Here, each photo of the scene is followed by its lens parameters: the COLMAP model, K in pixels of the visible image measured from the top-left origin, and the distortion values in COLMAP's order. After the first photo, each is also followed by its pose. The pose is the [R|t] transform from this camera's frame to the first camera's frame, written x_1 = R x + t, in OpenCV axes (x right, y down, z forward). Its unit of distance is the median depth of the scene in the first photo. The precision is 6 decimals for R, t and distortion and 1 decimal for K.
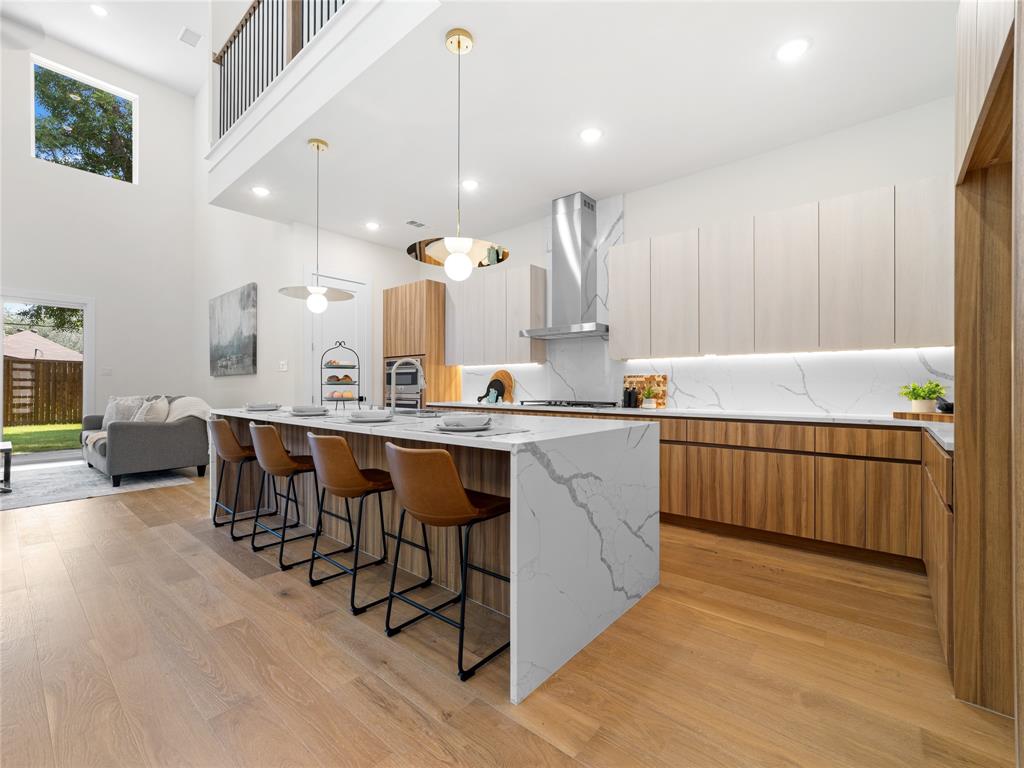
lens RADIAL K [[440.8, 0, 509.5], [0, 440.8, 388.2], [0, 0, 1]] dist [0.000994, 0.000298]
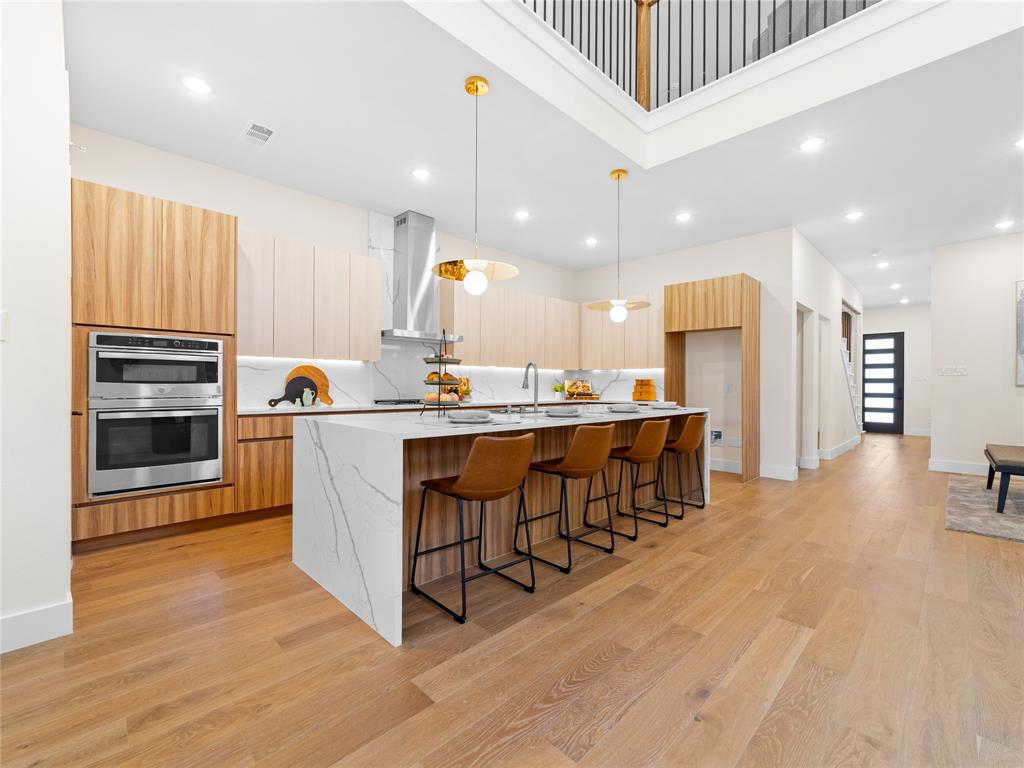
lens RADIAL K [[440.8, 0, 509.5], [0, 440.8, 388.2], [0, 0, 1]] dist [0.000994, 0.000298]
pose [[0.089430, -0.009627, 0.995947, -1.216427], [-0.005901, 0.999931, 0.010195, -0.014688], [-0.995976, -0.006789, 0.089367, 0.853357]]
